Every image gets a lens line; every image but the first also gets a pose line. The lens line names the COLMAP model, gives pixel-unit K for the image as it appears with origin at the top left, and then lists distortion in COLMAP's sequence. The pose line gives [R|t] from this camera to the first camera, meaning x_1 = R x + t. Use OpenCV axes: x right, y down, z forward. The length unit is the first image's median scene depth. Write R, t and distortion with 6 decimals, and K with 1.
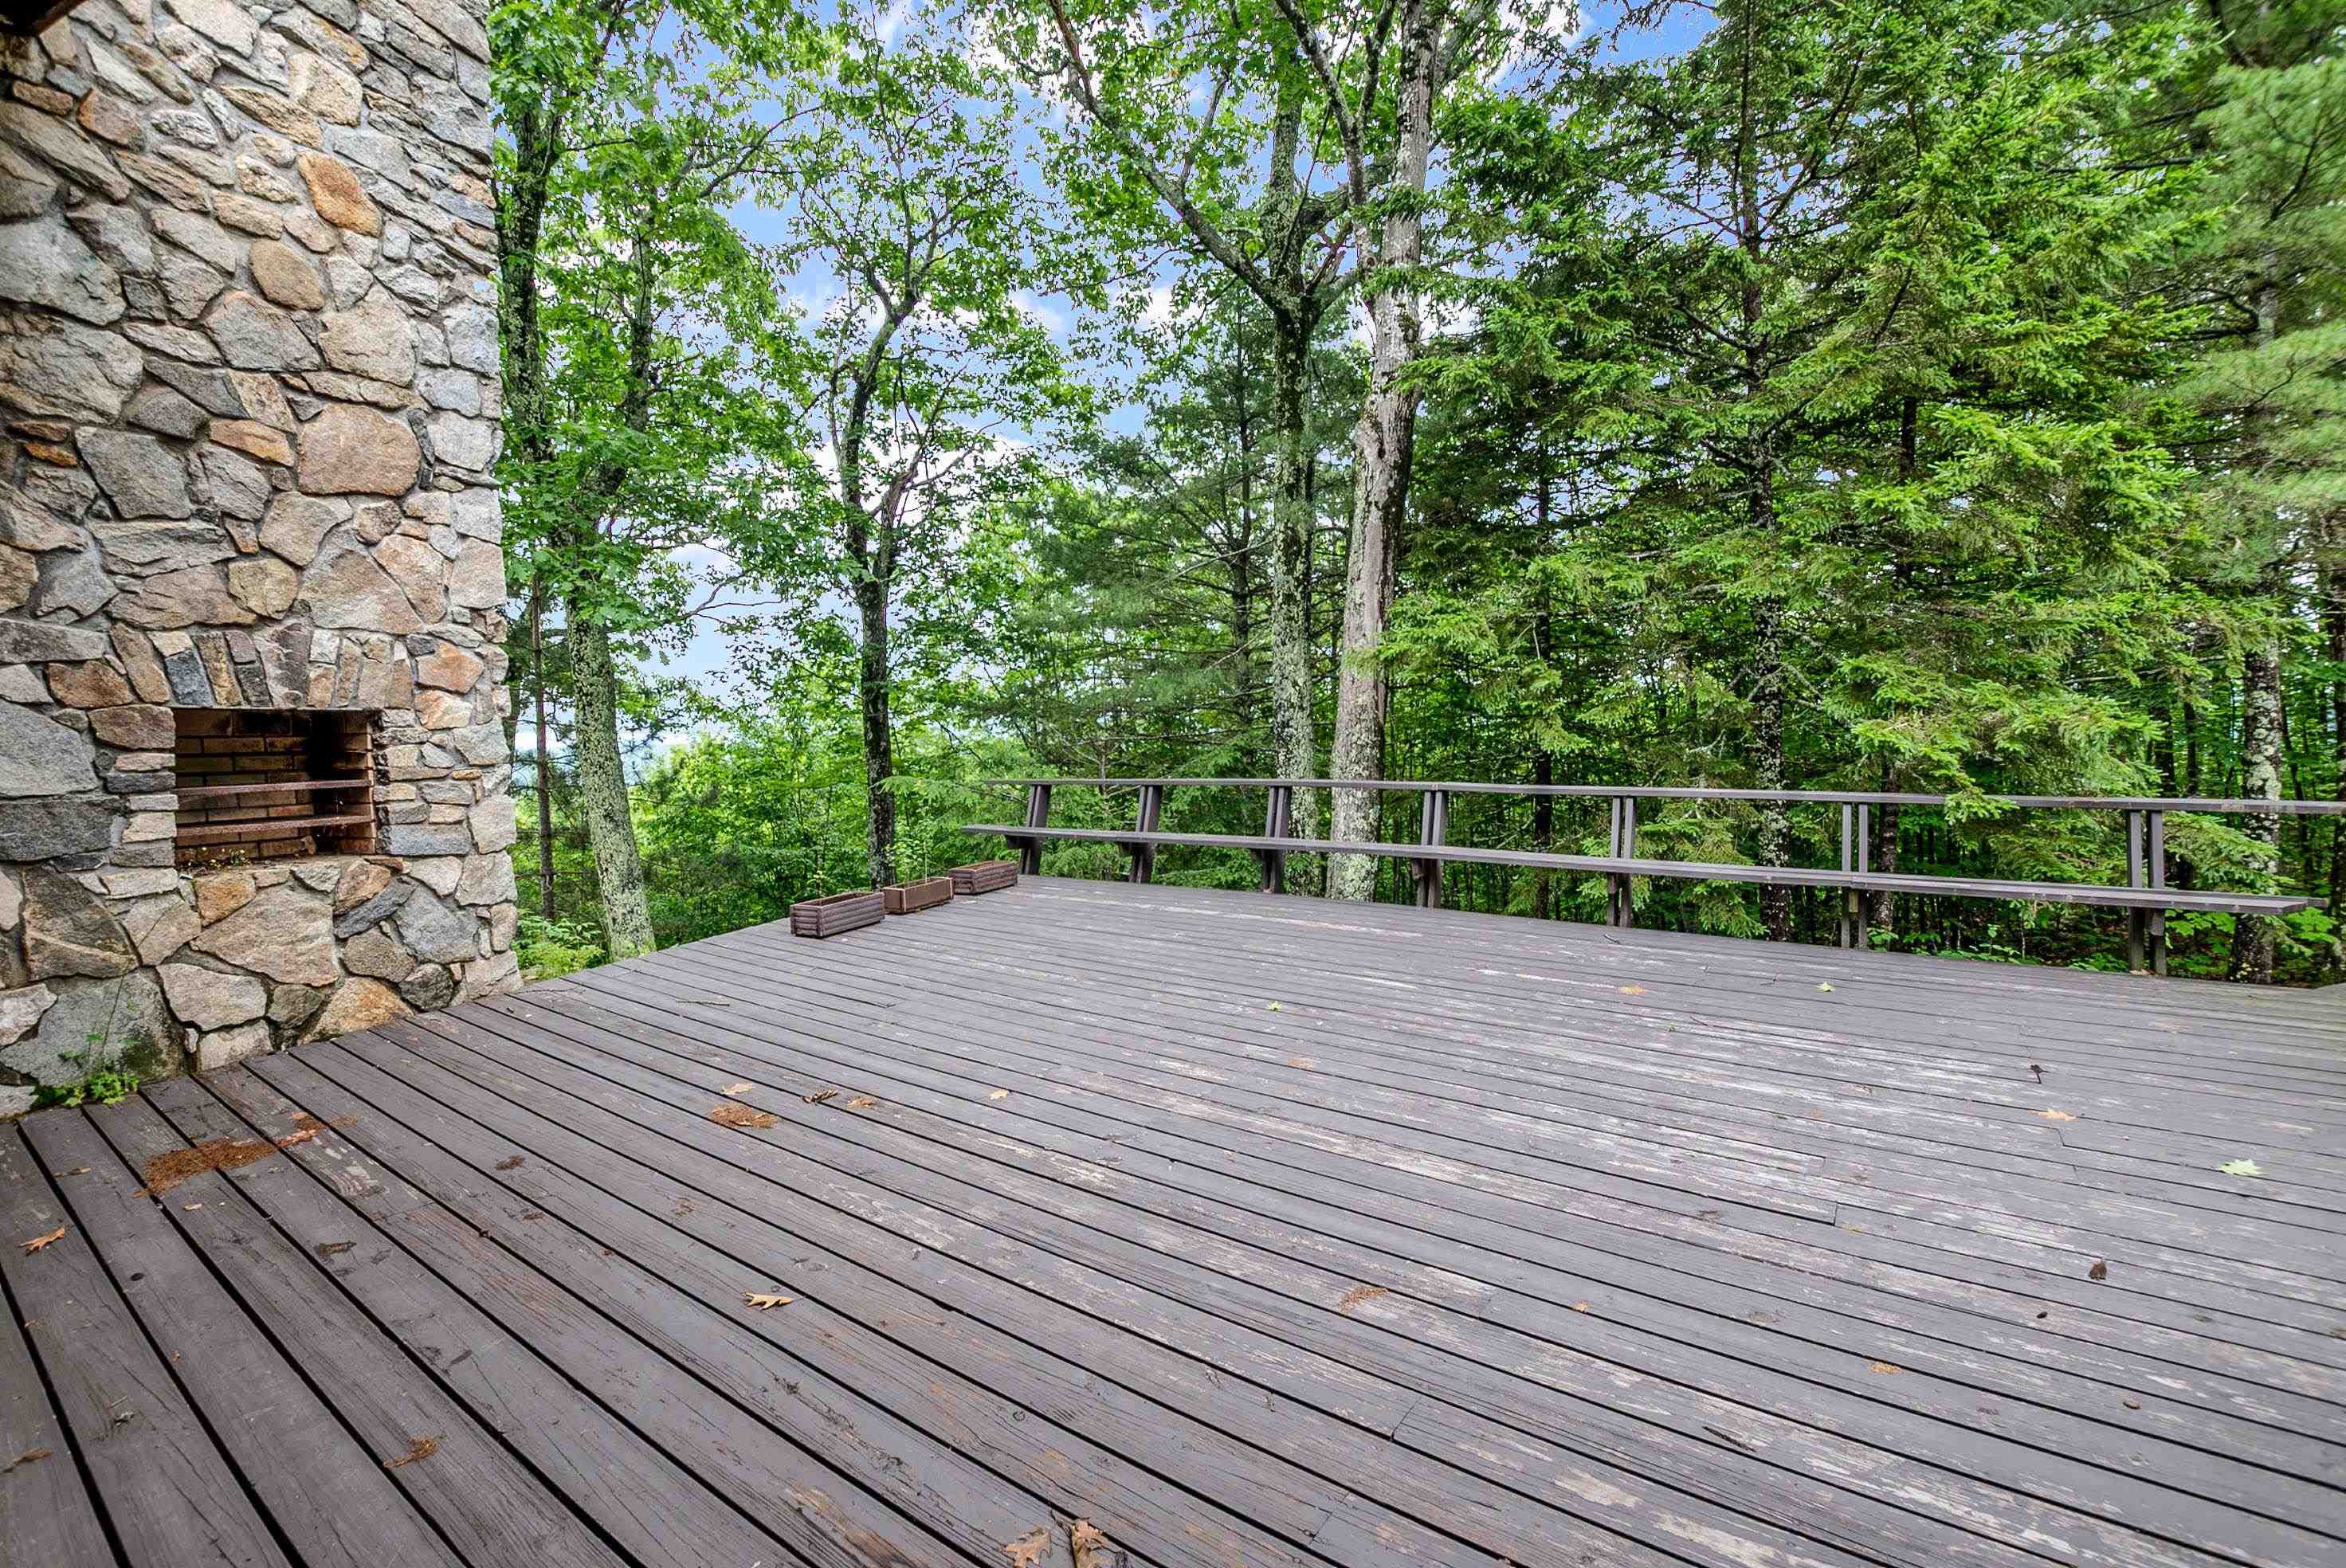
lens RADIAL K [[1043.7, 0, 1173.0], [0, 1043.7, 784.0], [0, 0, 1]] dist [-0.010262, 0.000014]
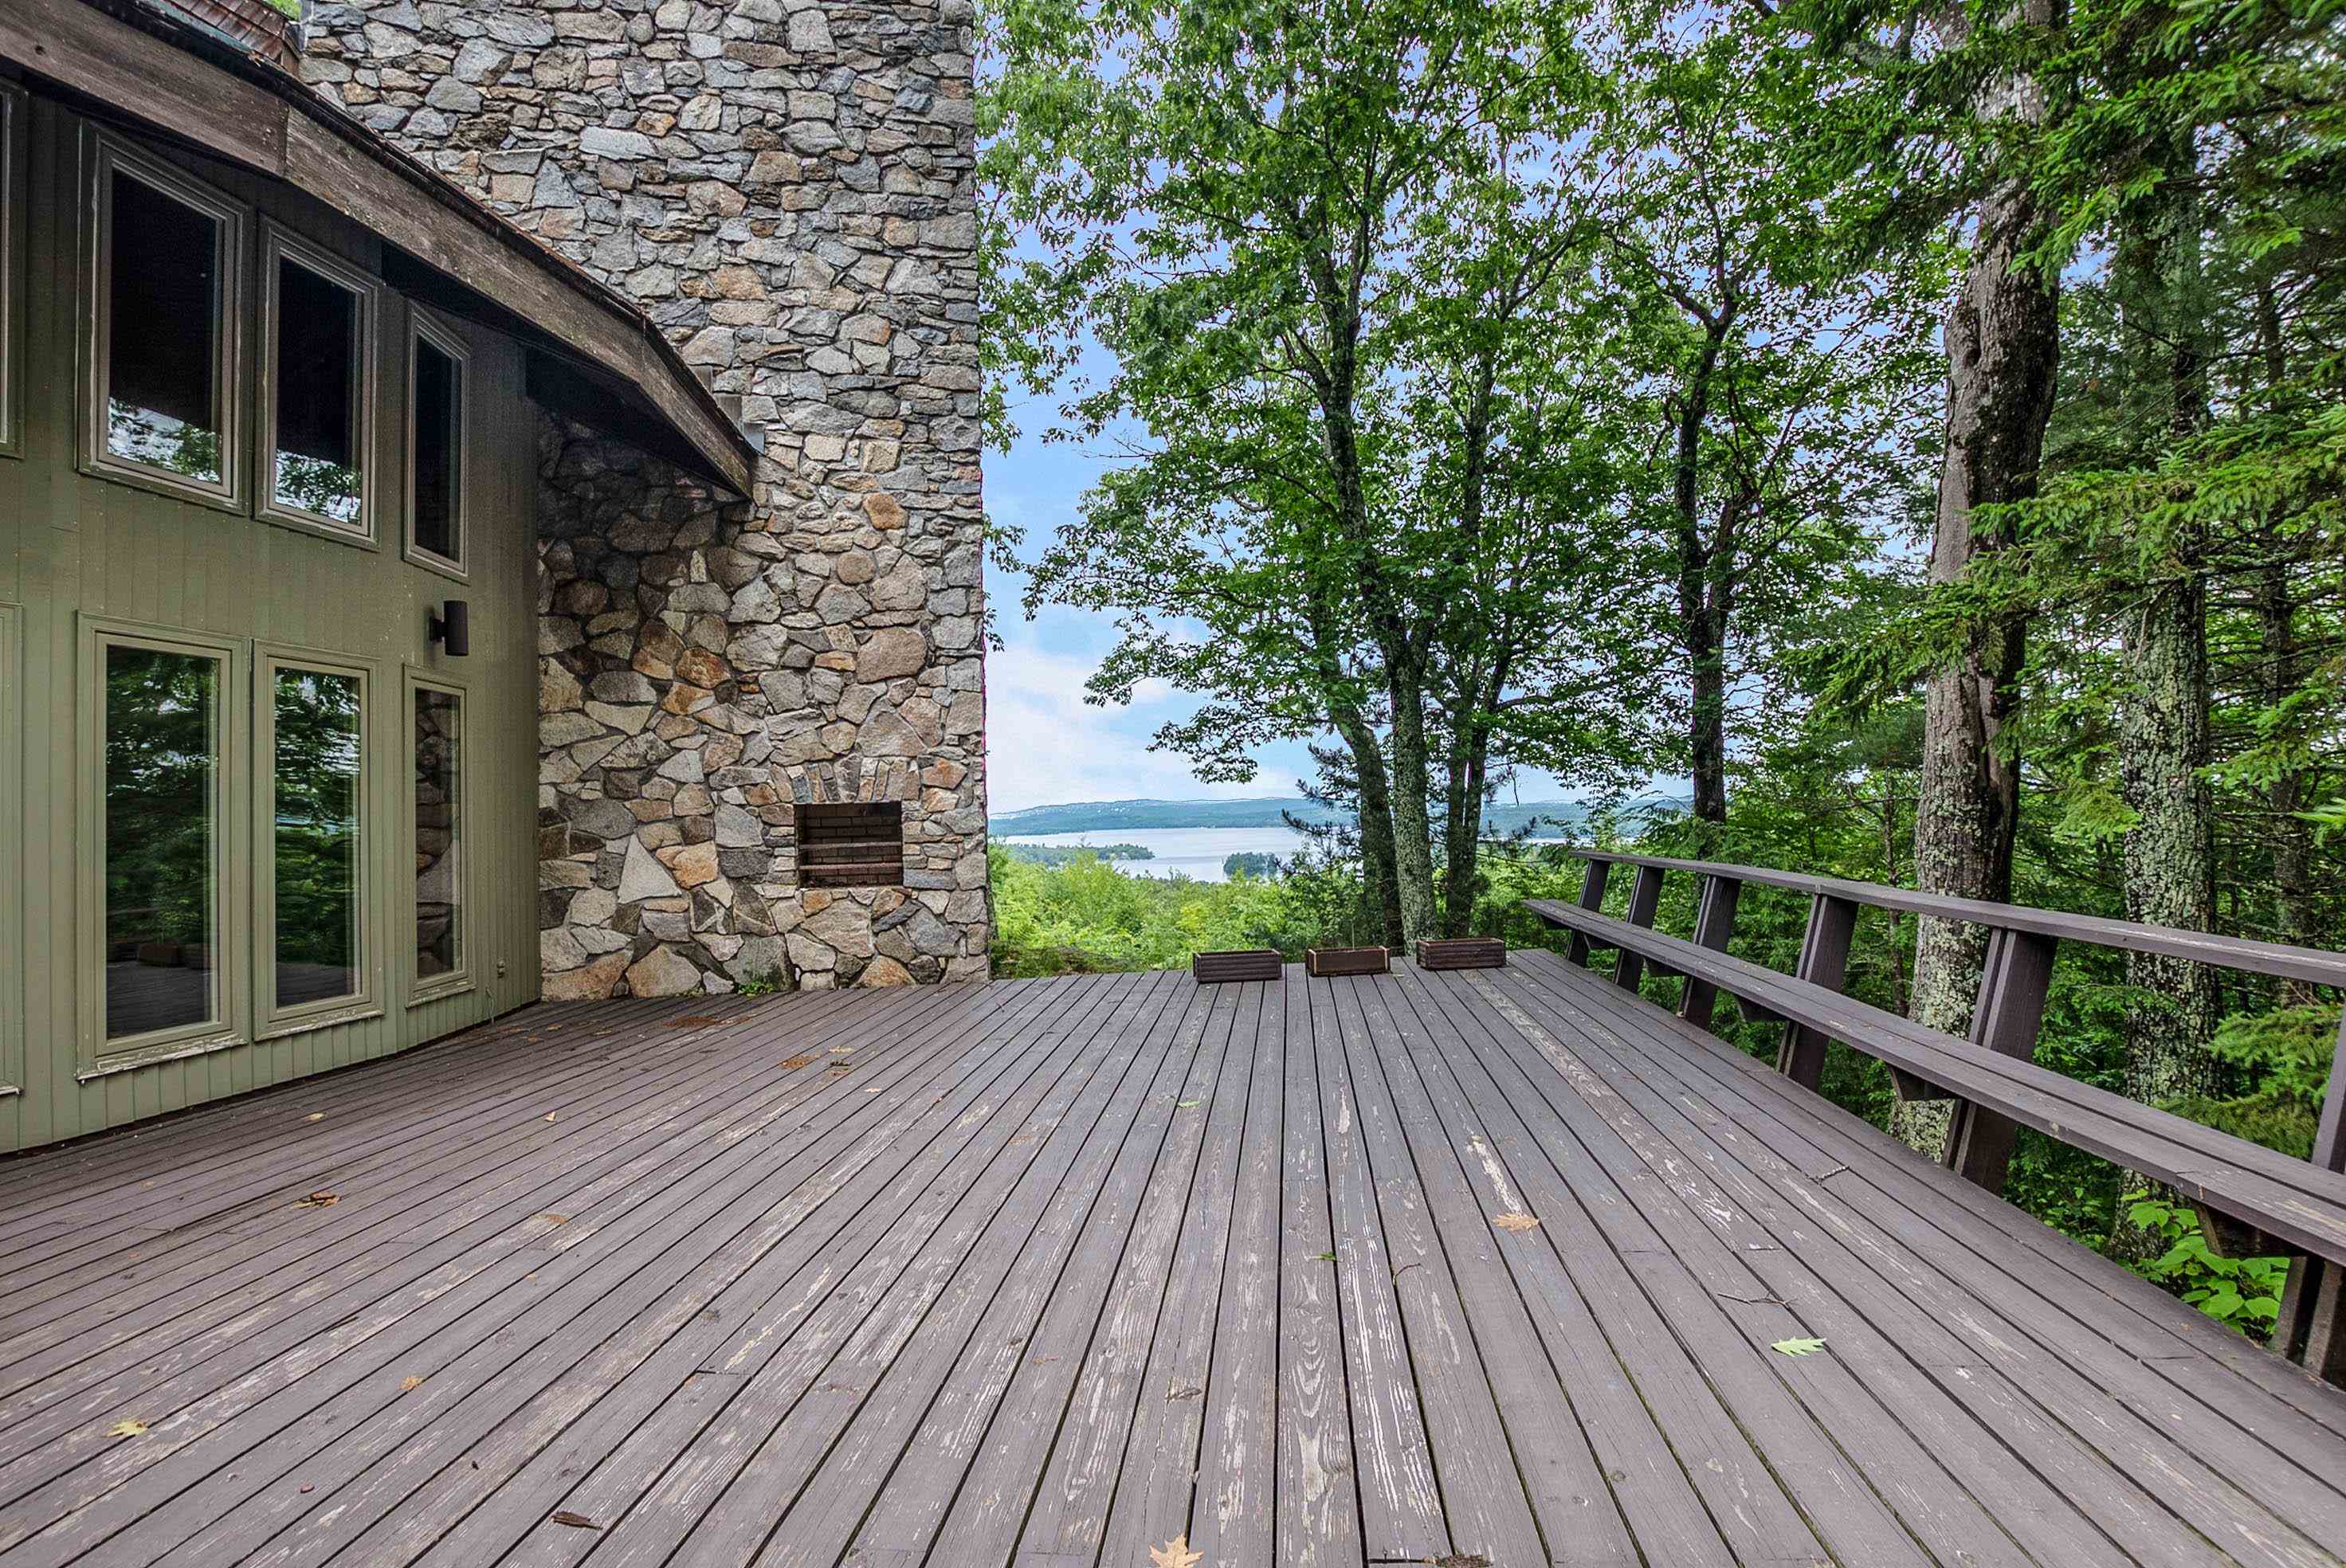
lens RADIAL K [[1085.1, 0, 1174.0], [0, 1085.1, 794.1], [0, 0, 1]] dist [-0.026693, -0.000250]
pose [[0.490998, -0.011513, -0.871085, 1.091720], [-0.021424, 0.999451, -0.025286, -0.051498], [0.870897, 0.031077, 0.490482, 0.558257]]
